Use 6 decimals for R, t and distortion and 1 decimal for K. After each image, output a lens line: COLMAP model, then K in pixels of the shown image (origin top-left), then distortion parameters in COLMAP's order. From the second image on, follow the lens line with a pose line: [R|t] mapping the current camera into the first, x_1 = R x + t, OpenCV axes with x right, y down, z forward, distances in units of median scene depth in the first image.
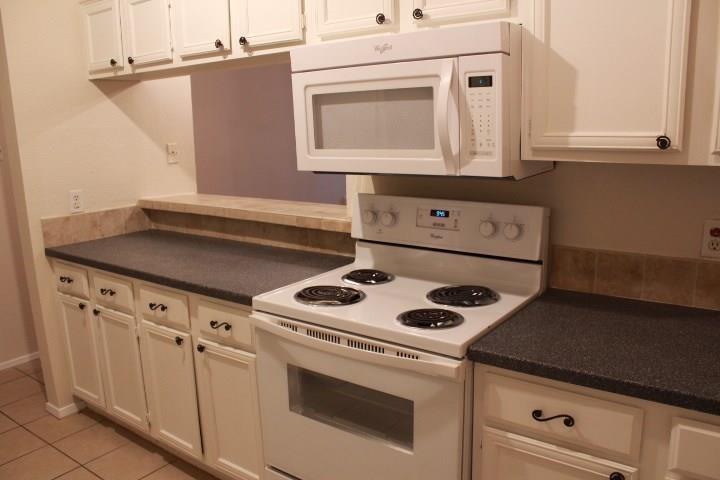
lens RADIAL K [[591.8, 0, 359.5], [0, 591.8, 251.6], [0, 0, 1]] dist [-0.154795, 0.115080]
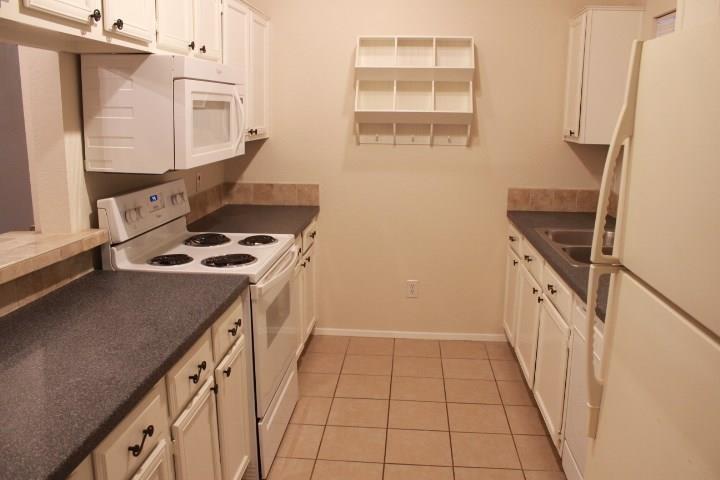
lens RADIAL K [[591.8, 0, 359.5], [0, 591.8, 251.6], [0, 0, 1]] dist [-0.154795, 0.115080]
pose [[-0.525658, -0.168129, 0.833916, -1.023580], [0.195776, 0.930054, 0.310919, -0.229614], [-0.827862, 0.326698, -0.455975, 1.097931]]
